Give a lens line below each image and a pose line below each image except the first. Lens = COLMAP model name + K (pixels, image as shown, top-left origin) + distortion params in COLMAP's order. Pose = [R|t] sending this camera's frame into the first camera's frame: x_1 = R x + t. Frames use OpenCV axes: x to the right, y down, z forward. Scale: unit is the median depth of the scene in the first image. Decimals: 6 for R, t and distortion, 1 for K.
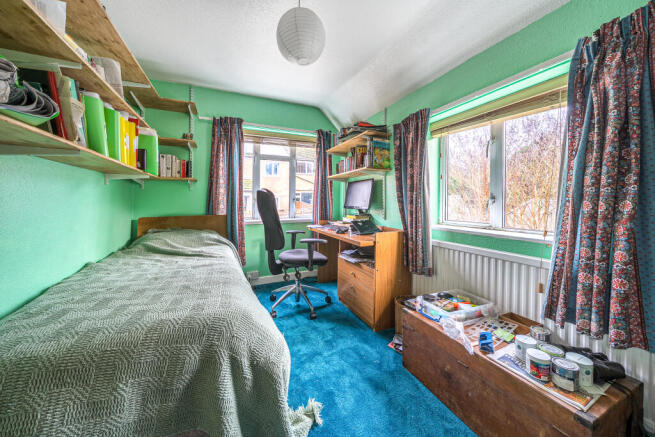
lens RADIAL K [[225.4, 0, 327.0], [0, 225.4, 201.9], [0, 0, 1]] dist [0.000330, 0.000059]
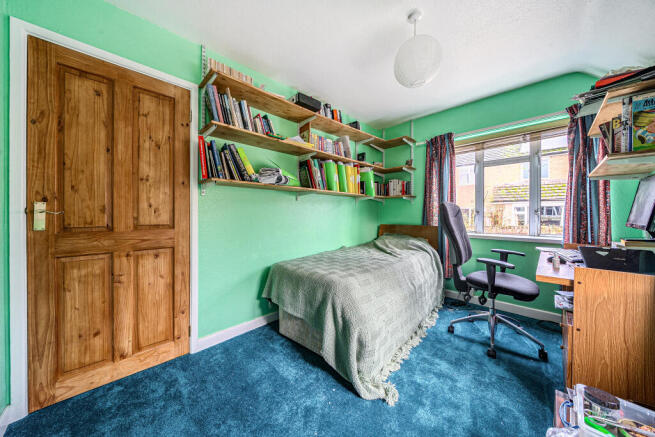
lens RADIAL K [[227.6, 0, 327.2], [0, 227.6, 213.7], [0, 0, 1]] dist [-0.000630, -0.000078]
pose [[0.358987, 0.004793, -0.933330, 0.422336], [-0.004521, 0.999984, 0.003396, -0.003749], [0.933332, 0.003001, 0.359003, 0.119853]]
